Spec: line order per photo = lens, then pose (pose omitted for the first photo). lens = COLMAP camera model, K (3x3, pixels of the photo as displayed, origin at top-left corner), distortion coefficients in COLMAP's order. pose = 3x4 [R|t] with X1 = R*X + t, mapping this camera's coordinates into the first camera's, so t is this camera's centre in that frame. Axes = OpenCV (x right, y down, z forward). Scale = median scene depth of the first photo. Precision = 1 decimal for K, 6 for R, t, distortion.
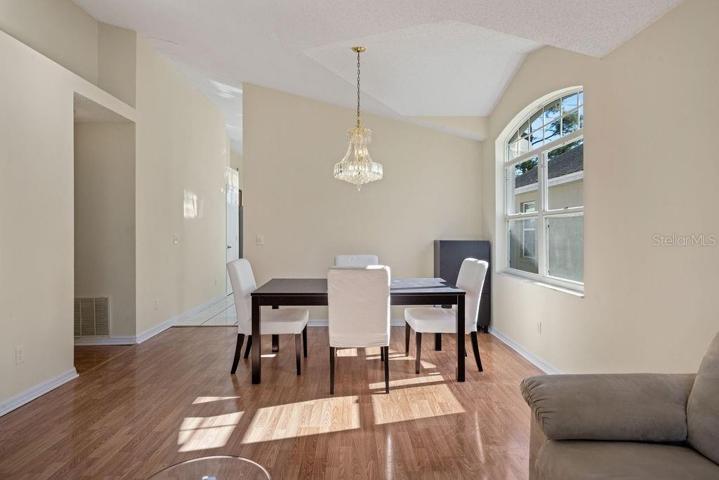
lens RADIAL K [[425.1, 0, 360.9], [0, 425.1, 229.8], [0, 0, 1]] dist [0.004031, 0.000579]
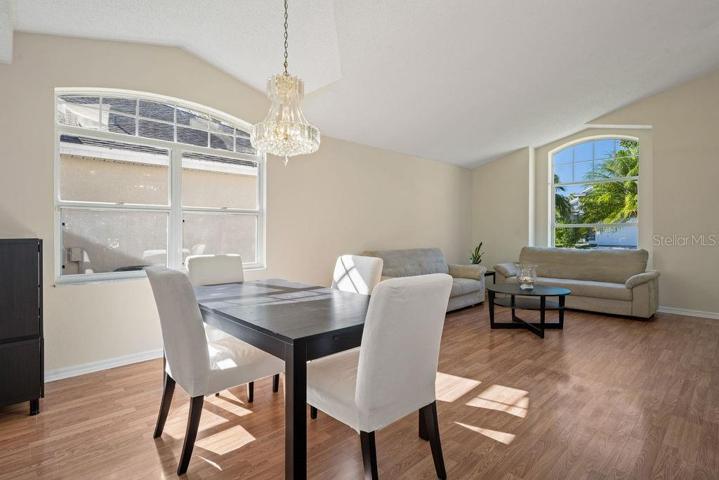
lens RADIAL K [[366.3, 0, 360.6], [0, 366.3, 235.4], [0, 0, 1]] dist [-0.011550, -0.000256]
pose [[-0.701230, -0.011775, 0.712837, -0.579200], [-0.016702, 0.999861, 0.000086, 0.022689], [-0.712739, -0.011845, -0.701329, 1.451079]]
